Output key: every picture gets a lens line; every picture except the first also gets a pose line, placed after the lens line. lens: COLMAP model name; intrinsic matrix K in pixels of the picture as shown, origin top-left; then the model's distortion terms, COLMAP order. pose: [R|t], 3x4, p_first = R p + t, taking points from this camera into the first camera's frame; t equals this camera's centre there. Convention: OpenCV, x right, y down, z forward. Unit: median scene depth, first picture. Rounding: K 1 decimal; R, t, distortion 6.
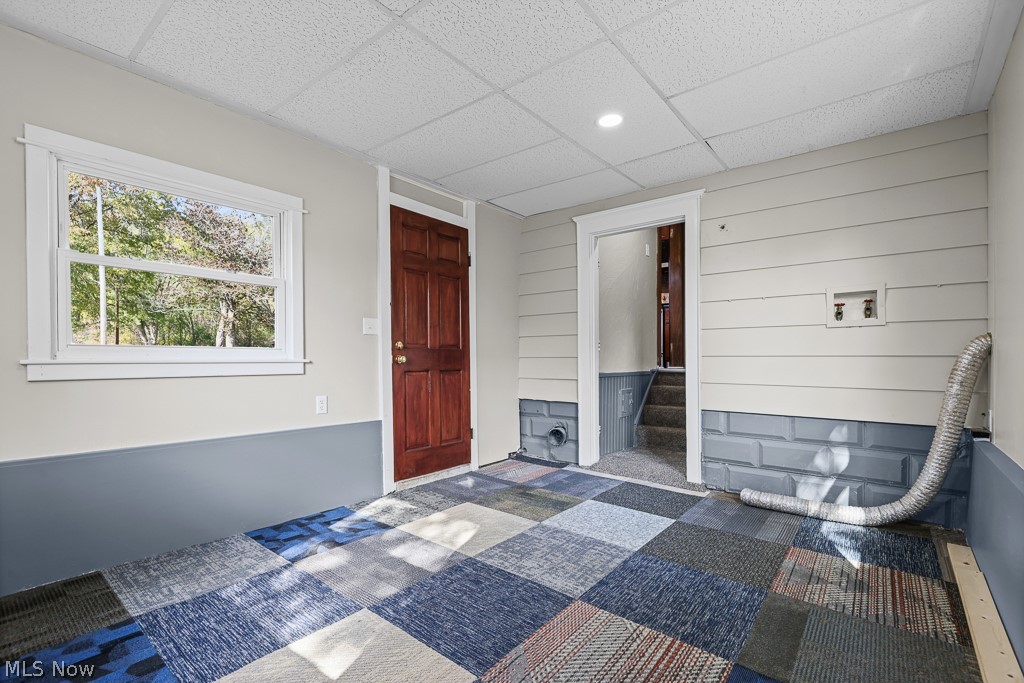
lens RADIAL K [[460.5, 0, 496.8], [0, 460.5, 359.6], [0, 0, 1]] dist [-0.001635, -0.001122]
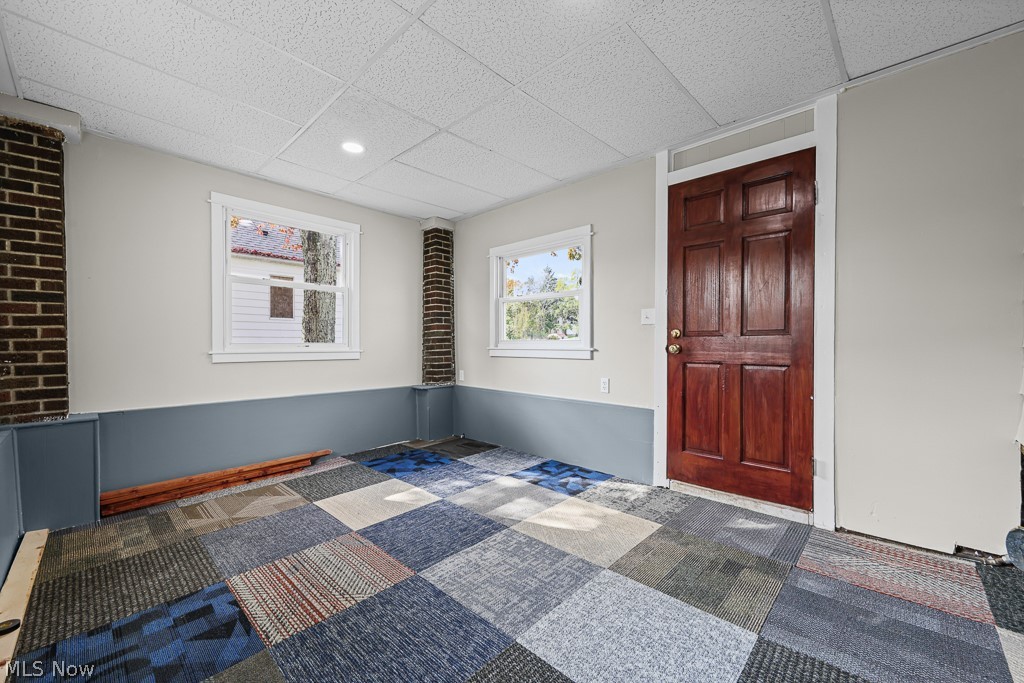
lens RADIAL K [[406.5, 0, 510.6], [0, 406.5, 345.2], [0, 0, 1]] dist [0.002112, -0.000538]
pose [[-0.069099, 0.005059, -0.997597, 0.796450], [-0.000268, 0.999987, 0.005090, -0.015295], [0.997610, 0.000619, -0.069097, 0.922765]]
